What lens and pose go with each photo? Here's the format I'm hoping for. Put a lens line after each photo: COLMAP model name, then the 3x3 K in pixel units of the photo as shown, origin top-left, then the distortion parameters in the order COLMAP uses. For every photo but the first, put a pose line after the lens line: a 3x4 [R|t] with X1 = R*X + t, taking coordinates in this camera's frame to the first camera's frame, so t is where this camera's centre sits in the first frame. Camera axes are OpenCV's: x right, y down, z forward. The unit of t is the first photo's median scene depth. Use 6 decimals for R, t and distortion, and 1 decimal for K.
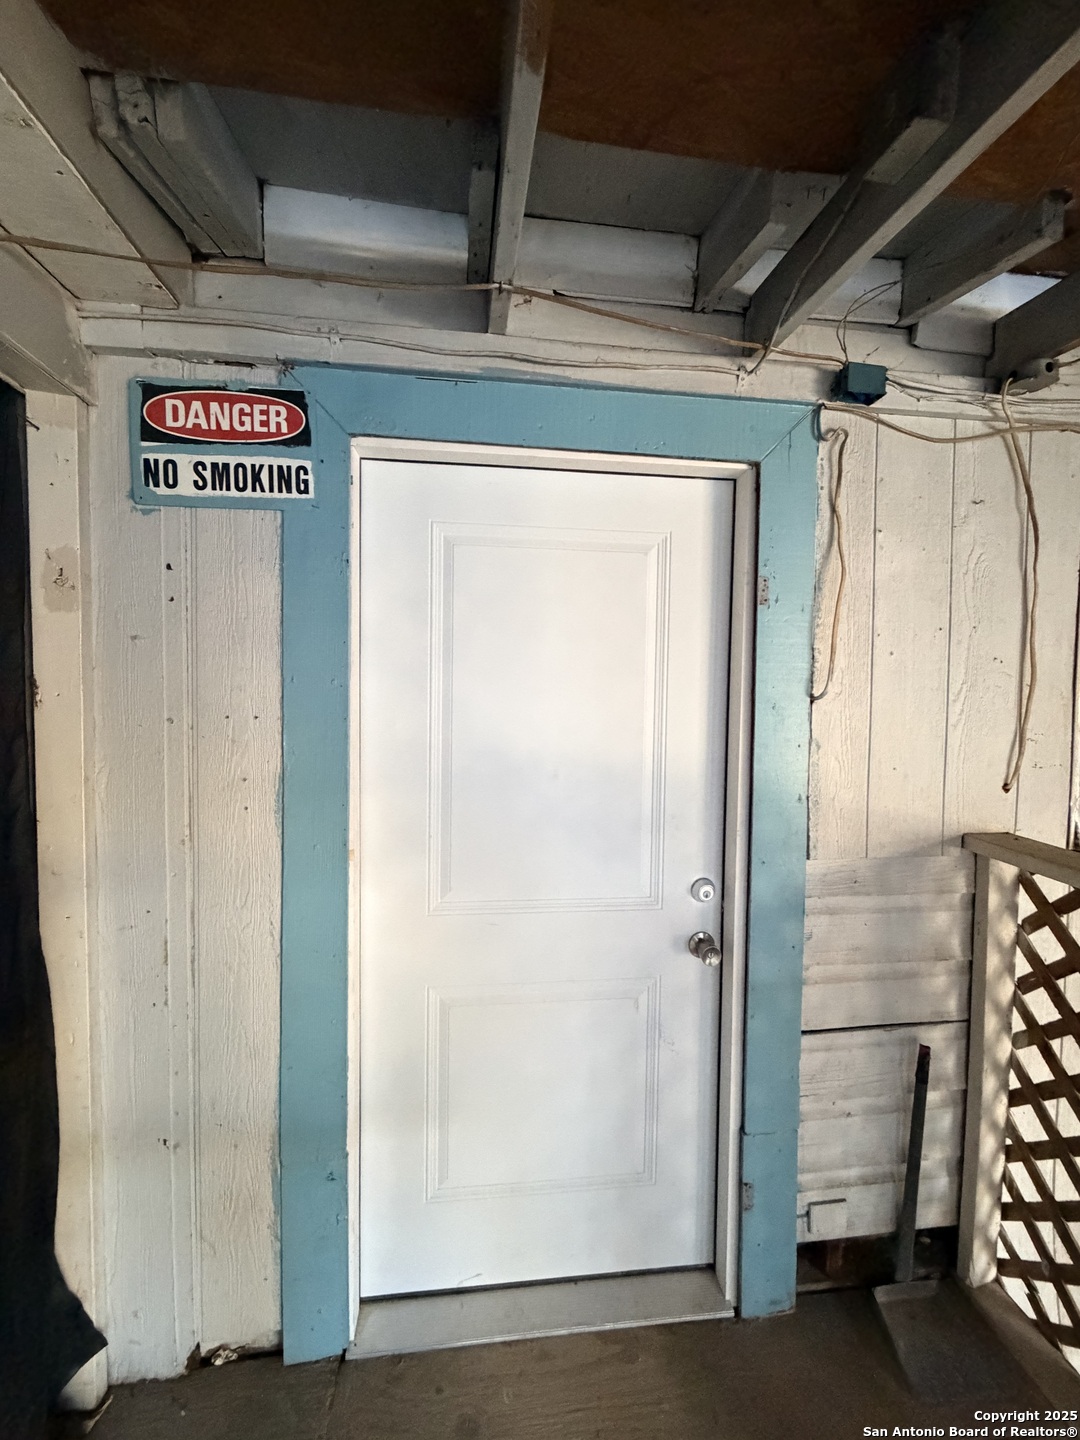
lens RADIAL K [[571.8, 0, 539.3], [0, 571.8, 715.3], [0, 0, 1]] dist [0.001706, -0.000866]
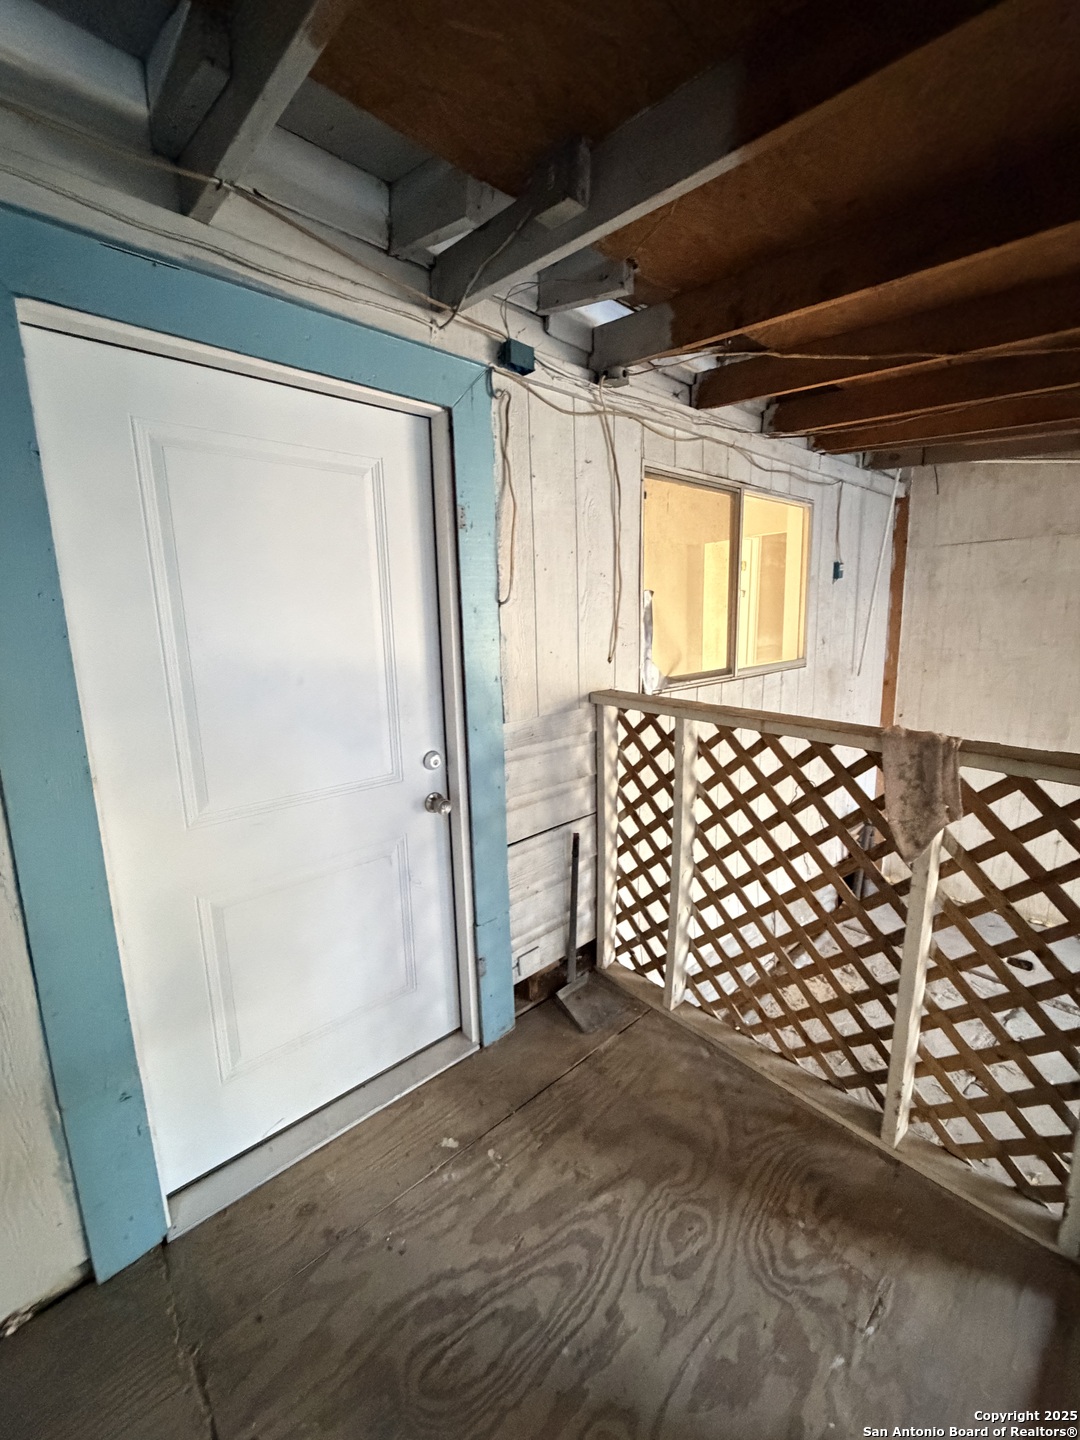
lens RADIAL K [[571.8, 0, 536.3], [0, 571.8, 717.6], [0, 0, 1]] dist [0.001706, -0.000866]
pose [[0.820635, -0.134158, 0.555482, -0.225789], [0.056412, 0.986323, 0.154872, 0.031264], [-0.568662, -0.095757, 0.816979, -0.161211]]
